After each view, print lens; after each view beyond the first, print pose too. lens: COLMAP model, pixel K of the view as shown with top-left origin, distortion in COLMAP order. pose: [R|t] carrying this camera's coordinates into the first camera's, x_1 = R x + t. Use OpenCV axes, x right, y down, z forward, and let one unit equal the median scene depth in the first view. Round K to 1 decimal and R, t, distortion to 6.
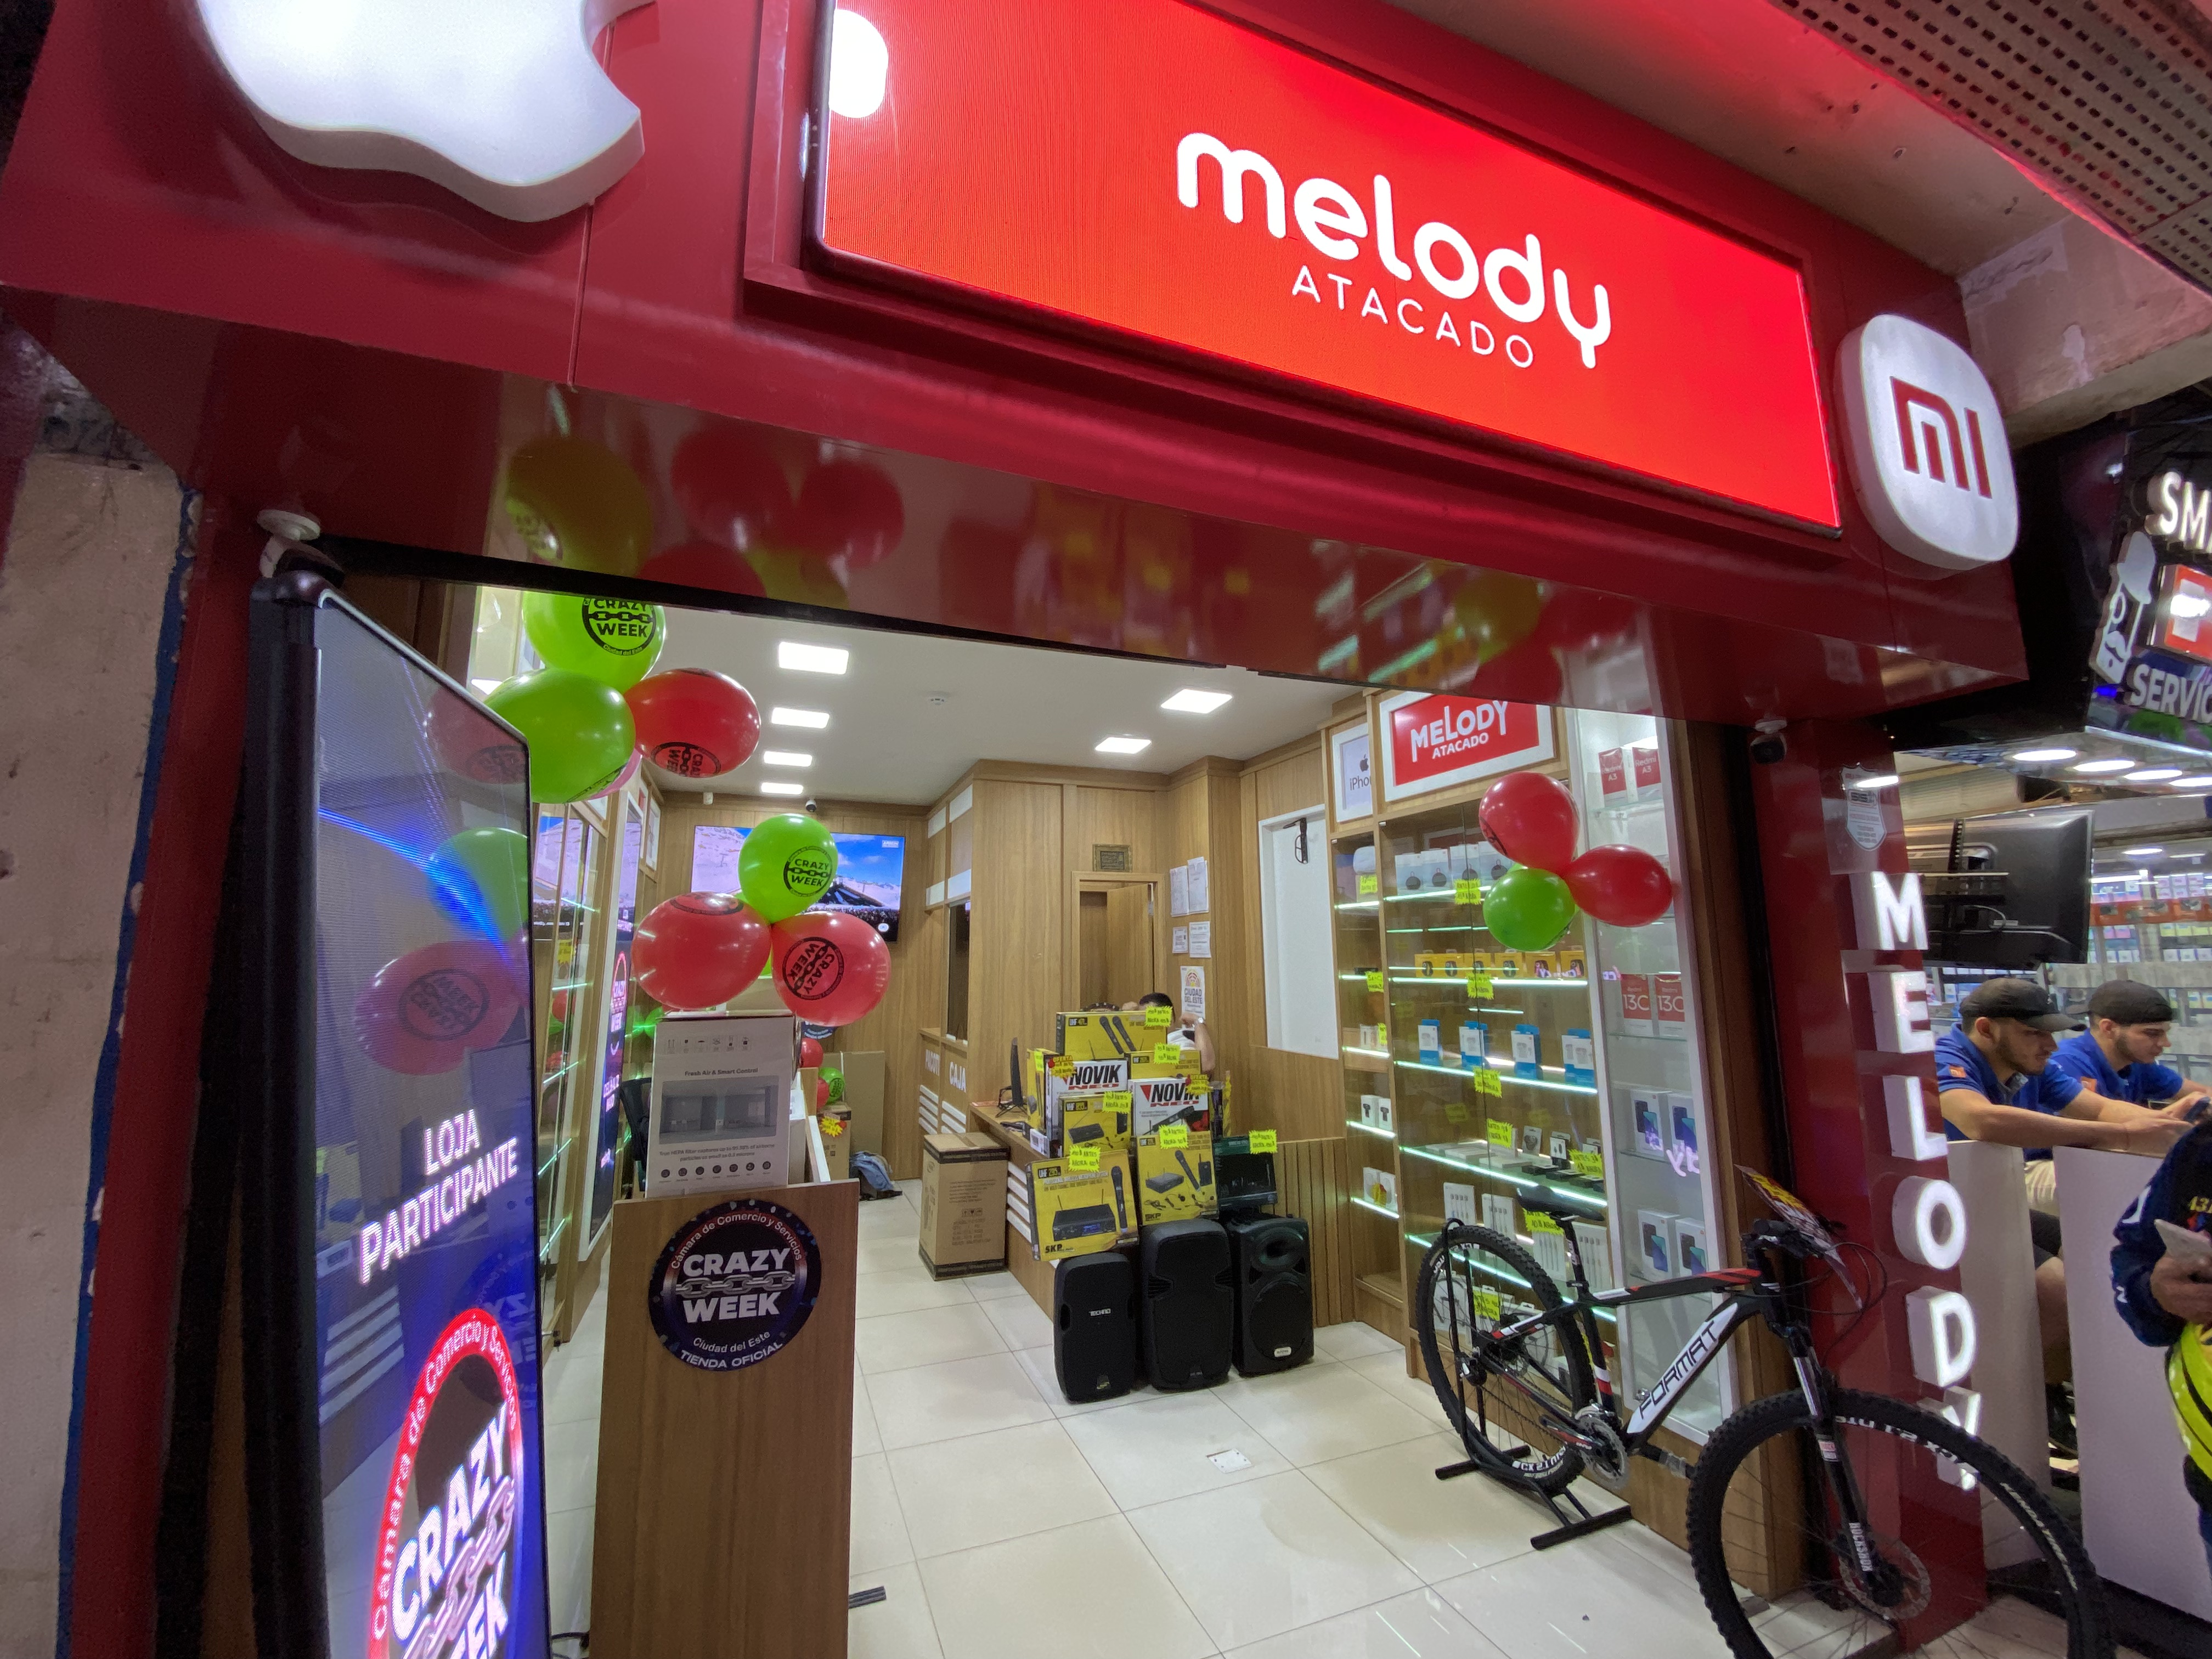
lens RADIAL K [[899.4, 0, 1104.1], [0, 899.4, 821.9], [0, 0, 1]] dist [-0.010472, -0.003400]
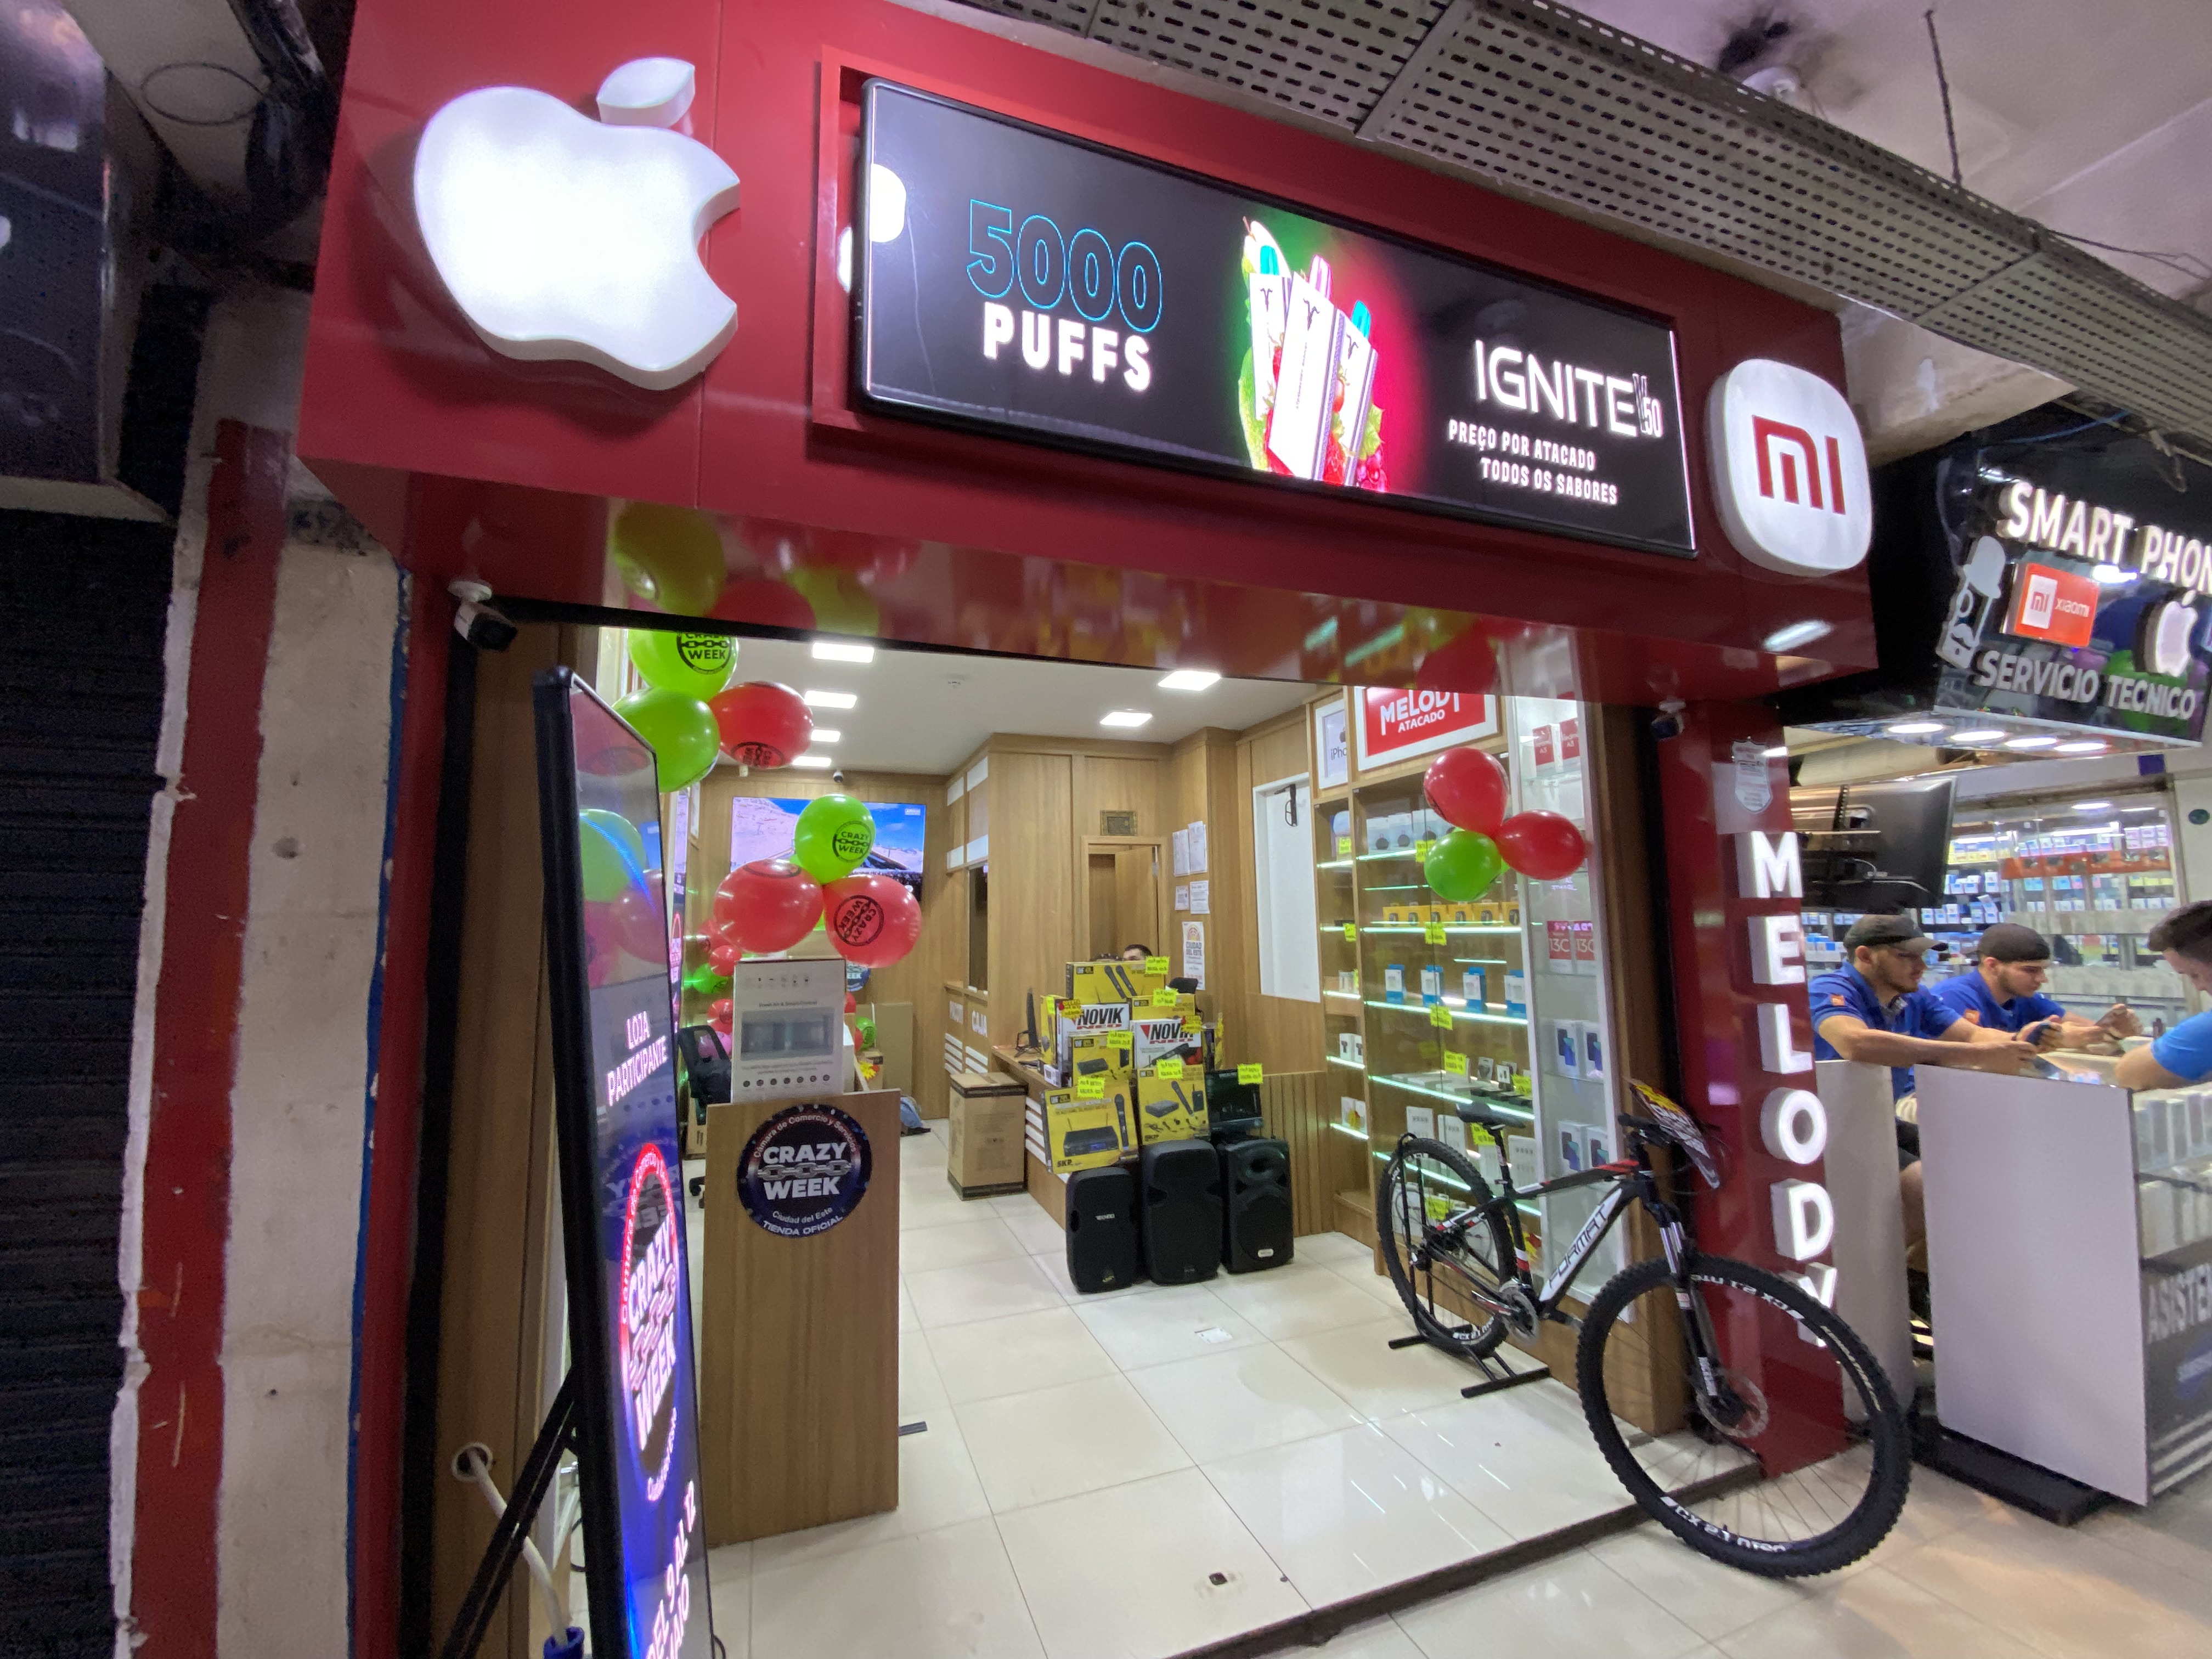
lens RADIAL K [[899.4, 0, 1103.1], [0, 899.4, 827.2], [0, 0, 1]] dist [-0.010472, -0.003400]
pose [[0.999702, -0.011329, -0.021606, 0.031141], [0.012380, 0.998715, 0.049142, -0.016738], [0.021021, -0.049395, 0.998558, -0.174341]]
